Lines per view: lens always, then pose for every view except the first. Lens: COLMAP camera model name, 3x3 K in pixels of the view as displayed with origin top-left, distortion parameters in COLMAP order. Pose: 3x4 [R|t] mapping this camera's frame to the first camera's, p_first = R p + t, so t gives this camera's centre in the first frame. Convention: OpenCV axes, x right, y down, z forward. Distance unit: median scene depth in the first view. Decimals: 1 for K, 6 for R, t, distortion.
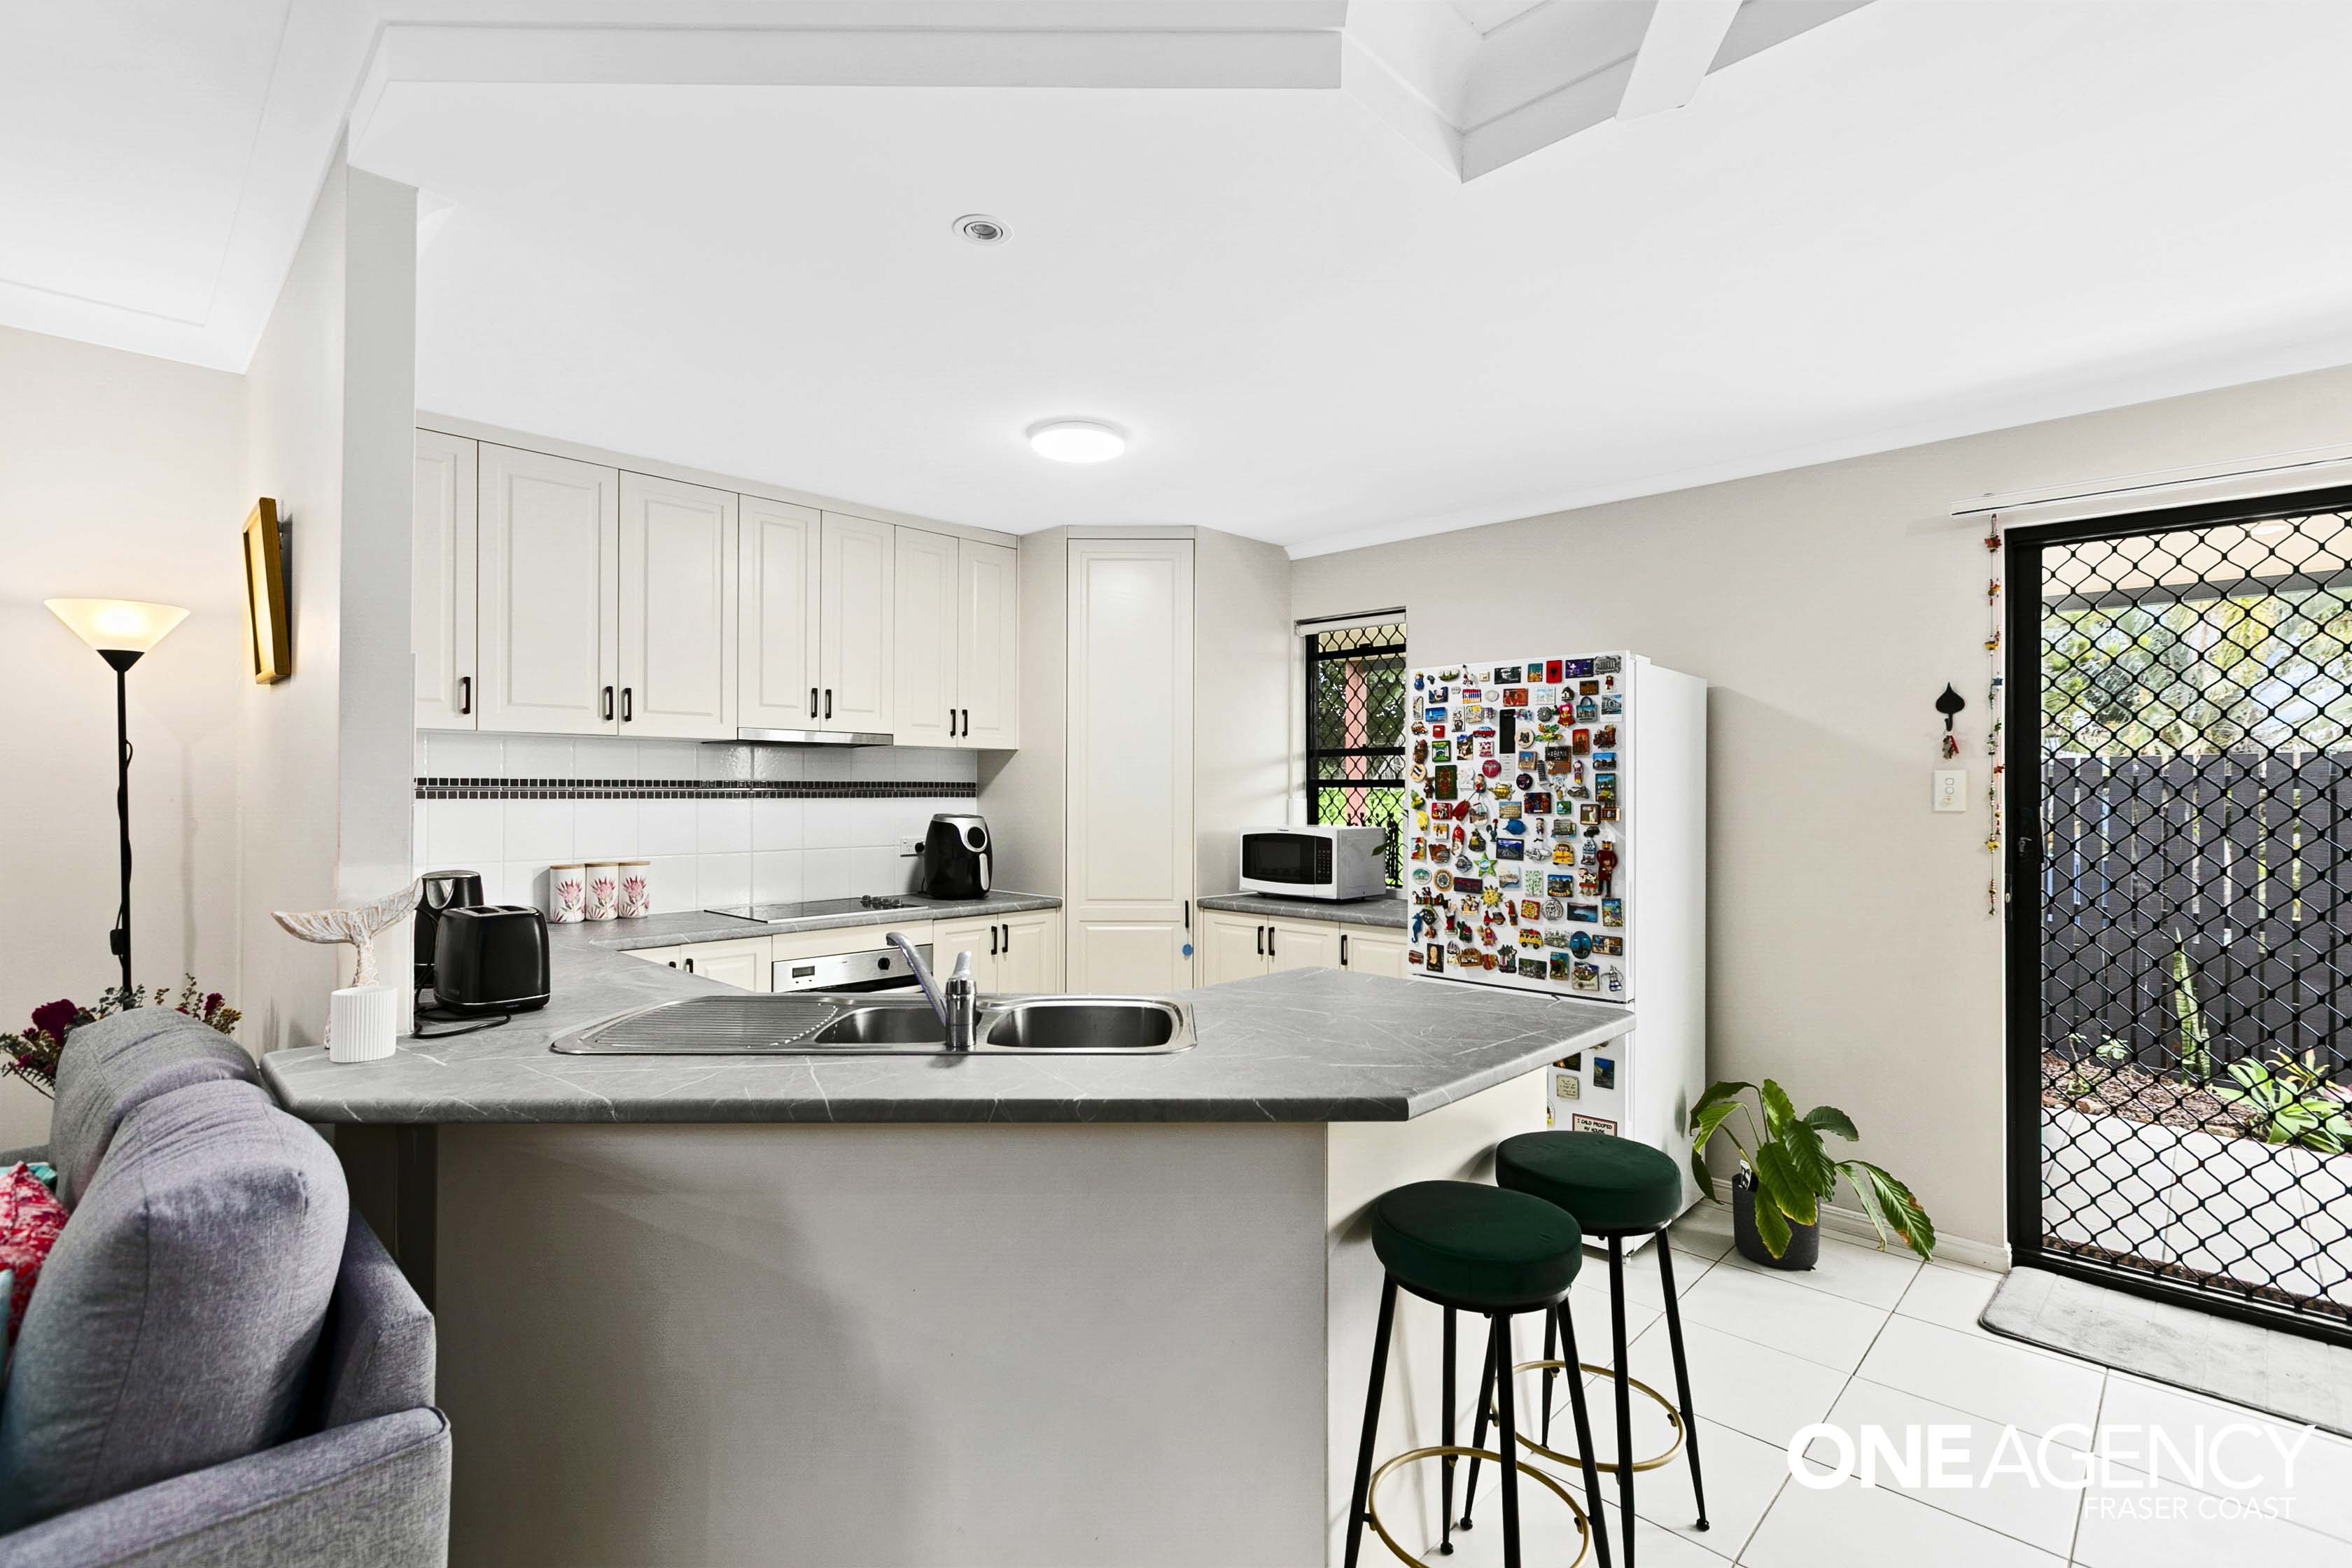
lens RADIAL K [[1074.7, 0, 1181.0], [0, 1074.7, 774.6], [0, 0, 1]] dist [0.000204, 0.001969]
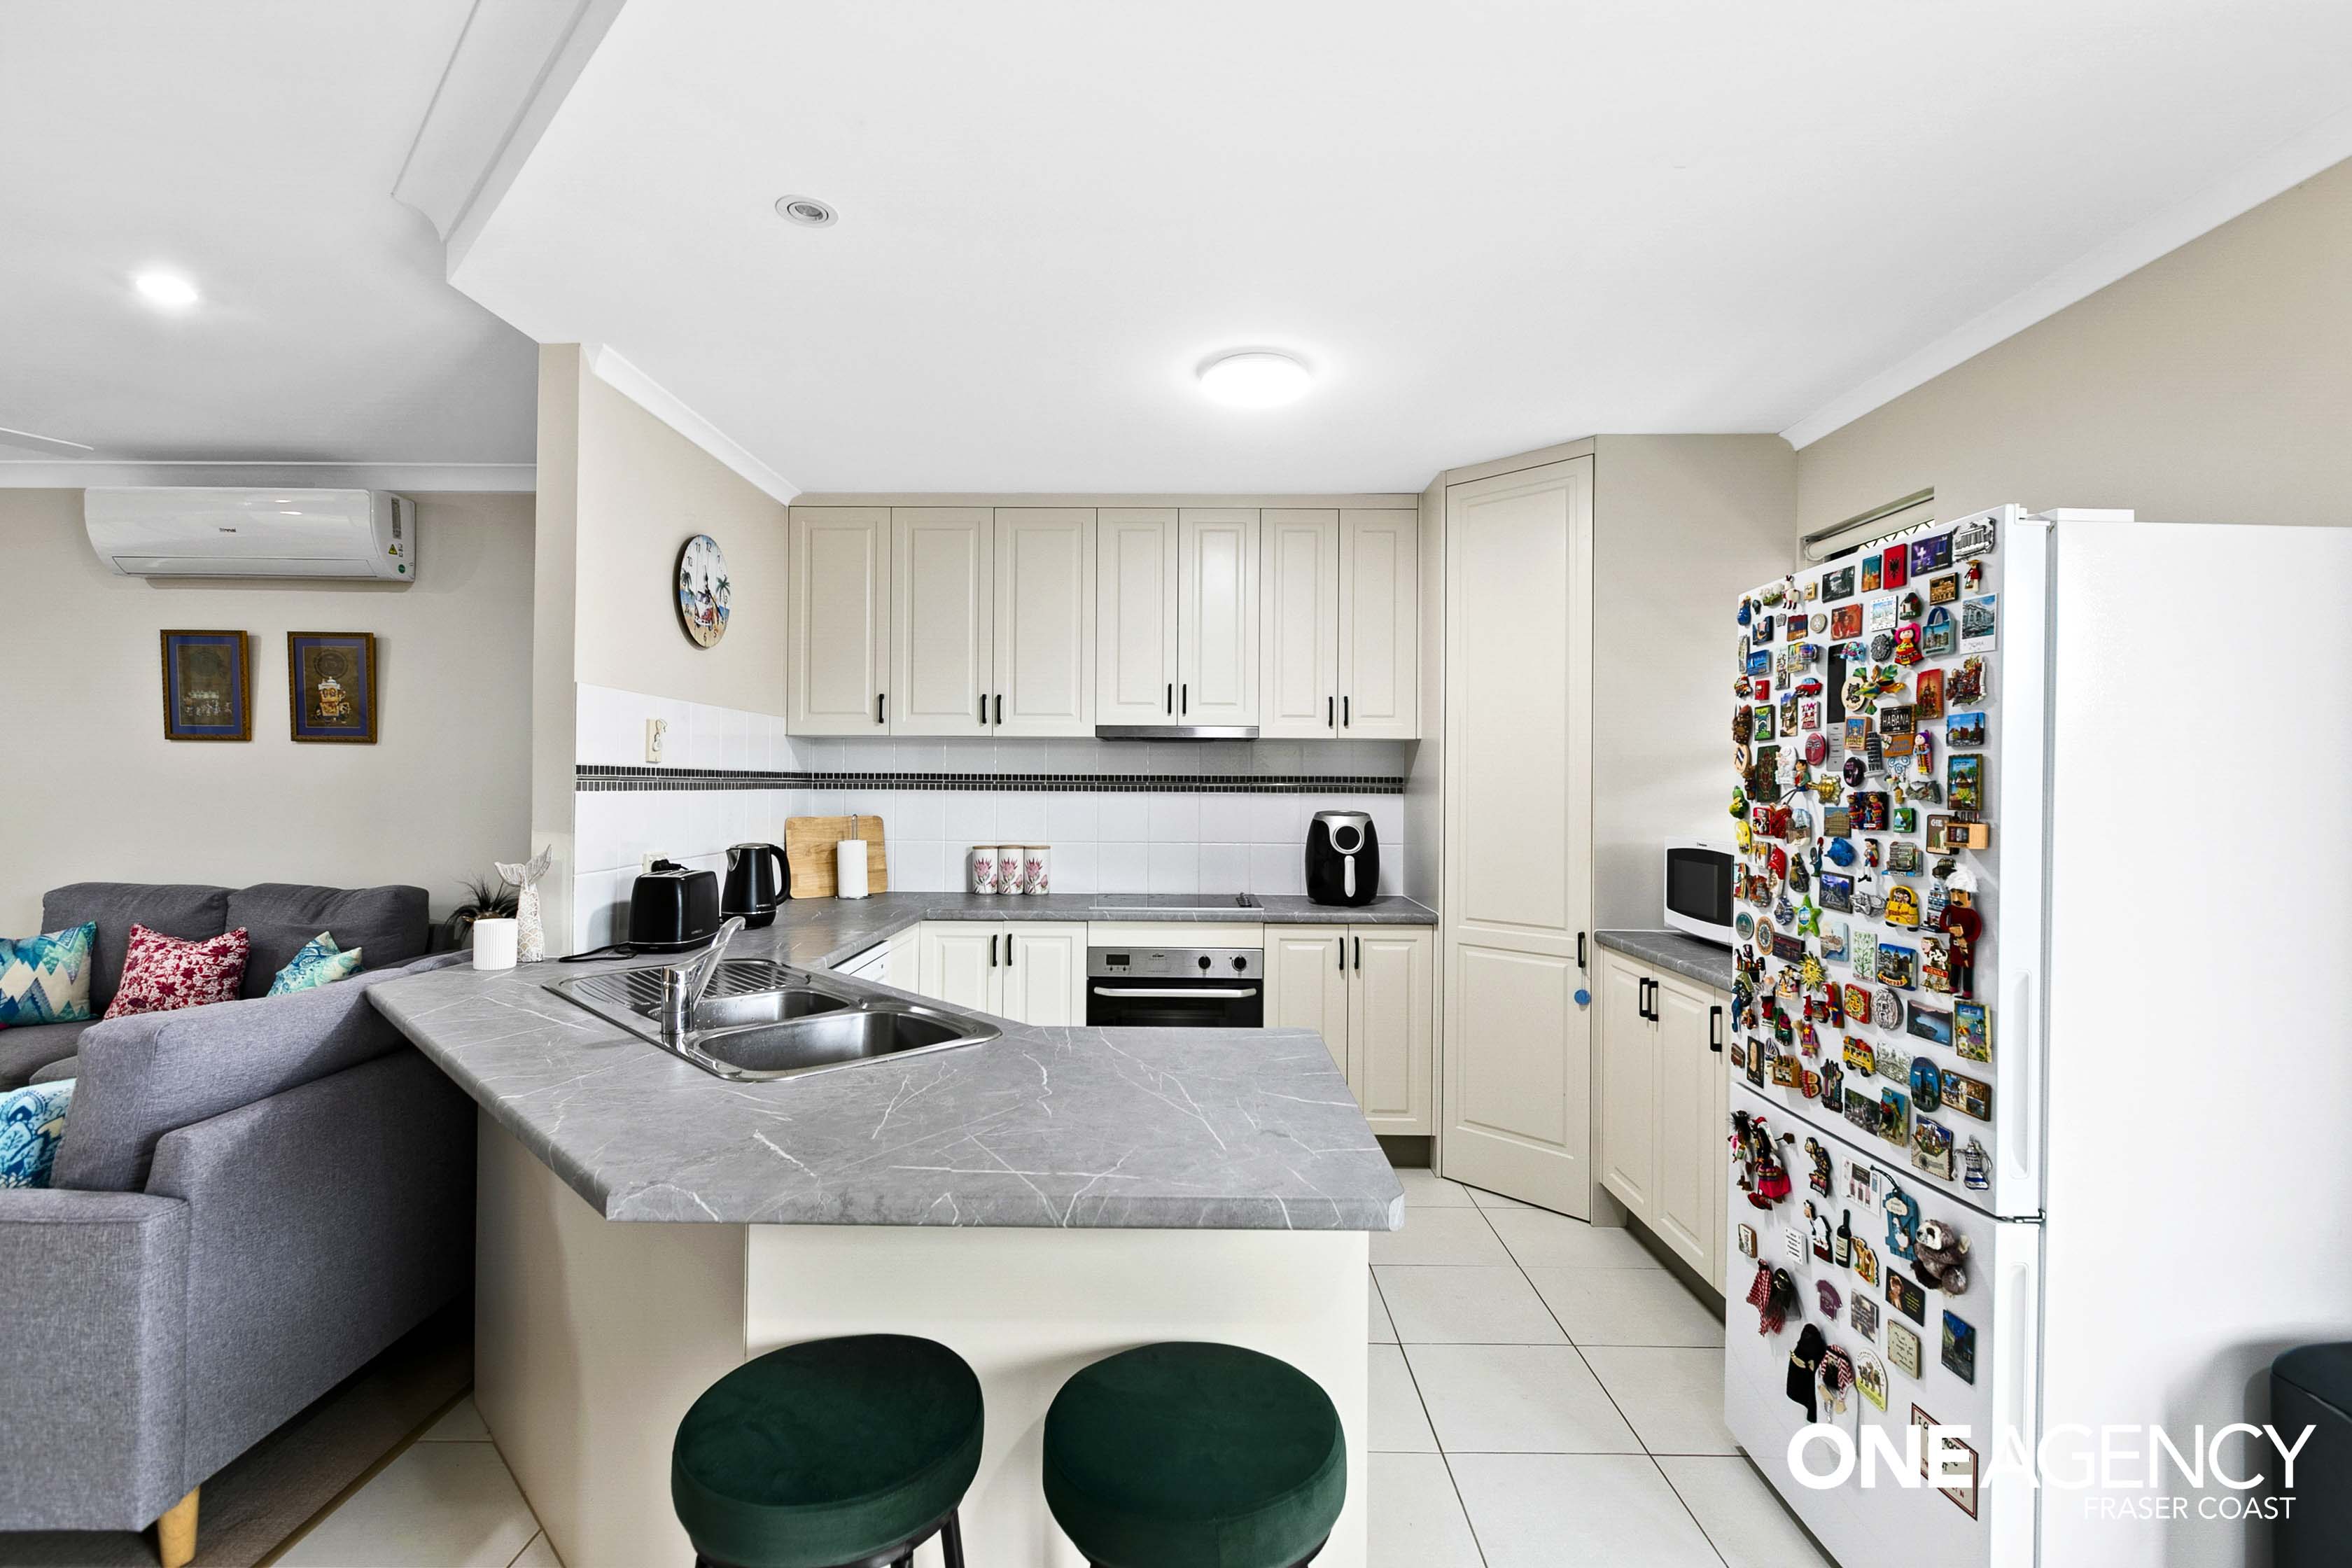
lens RADIAL K [[1074.7, 0, 1167.5], [0, 1074.7, 766.3], [0, 0, 1]] dist [0.000204, 0.001969]
pose [[0.686805, -0.008574, -0.726791, 0.491212], [0.004431, 0.999961, -0.007609, 0.006526], [0.726828, 0.002006, 0.686817, 0.367447]]
